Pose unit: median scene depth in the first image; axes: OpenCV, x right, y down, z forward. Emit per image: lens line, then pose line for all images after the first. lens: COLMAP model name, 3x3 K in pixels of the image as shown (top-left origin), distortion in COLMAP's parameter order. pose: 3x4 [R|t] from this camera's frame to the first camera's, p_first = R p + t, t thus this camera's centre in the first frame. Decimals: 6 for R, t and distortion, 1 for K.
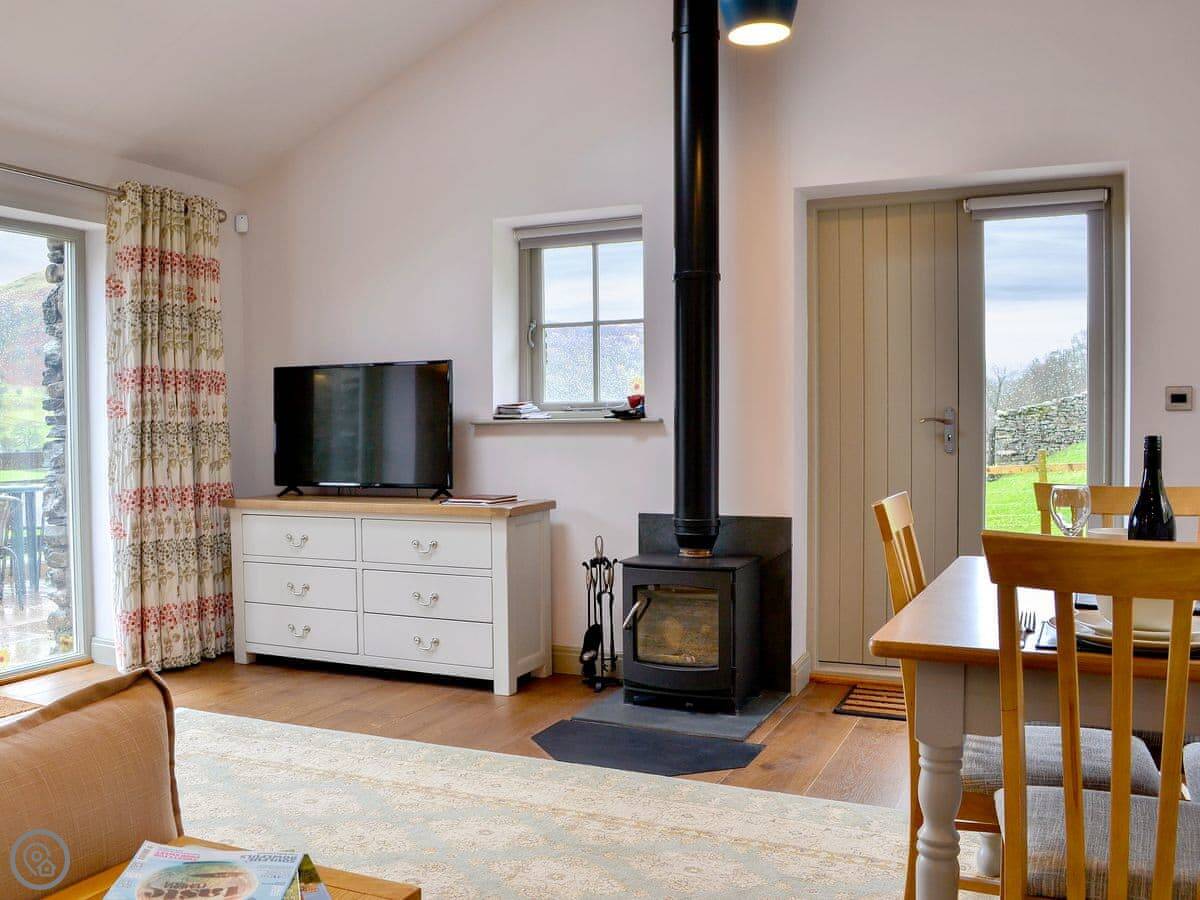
lens RADIAL K [[1144.3, 0, 600.0], [0, 1144.3, 450.0], [0, 0, 1]] dist [-0.095567, 0.011628]
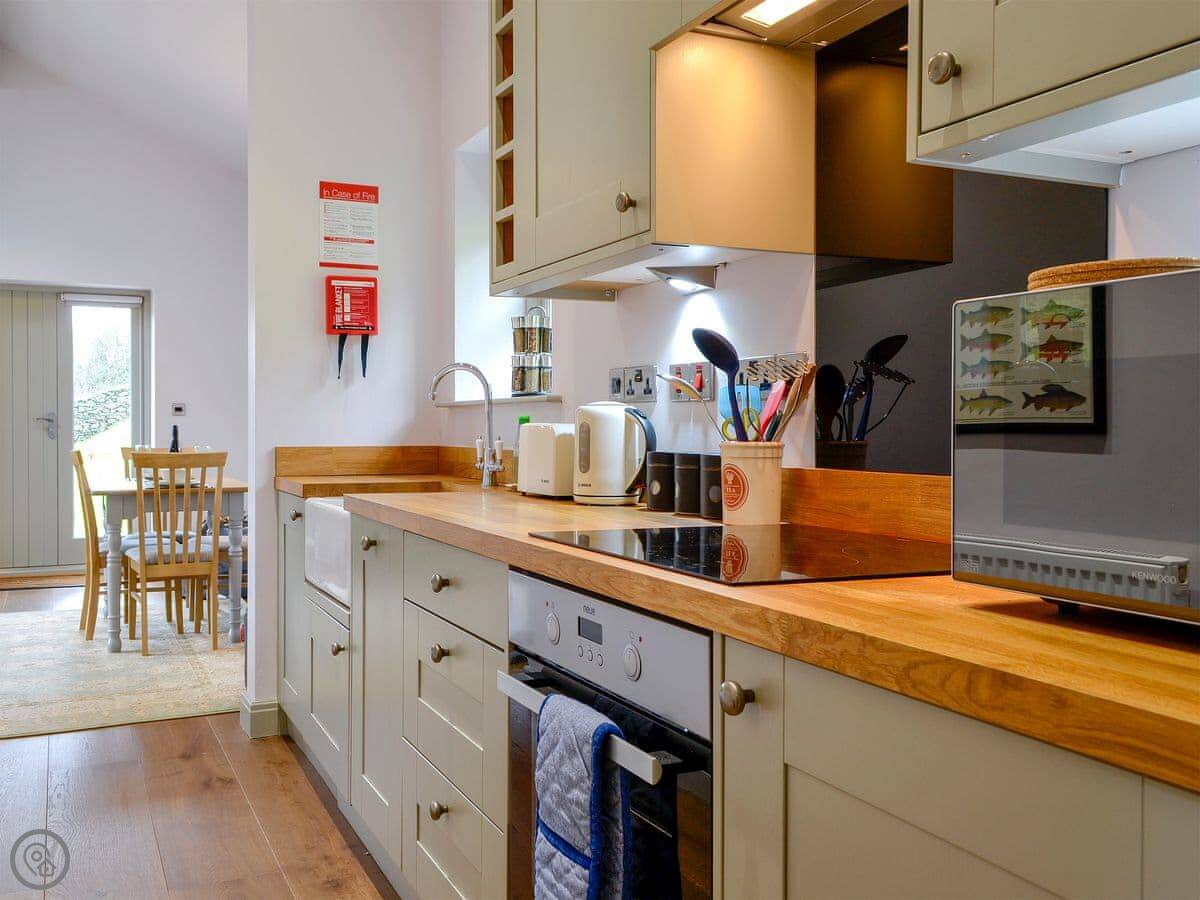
lens RADIAL K [[1144.3, 0, 600.0], [0, 1144.3, 450.0], [0, 0, 1]] dist [-0.095567, 0.011628]
pose [[0.659099, -0.005545, 0.752036, -0.319469], [0.007165, 0.999974, 0.001094, 0.019011], [-0.752022, 0.004667, 0.659121, -0.570443]]
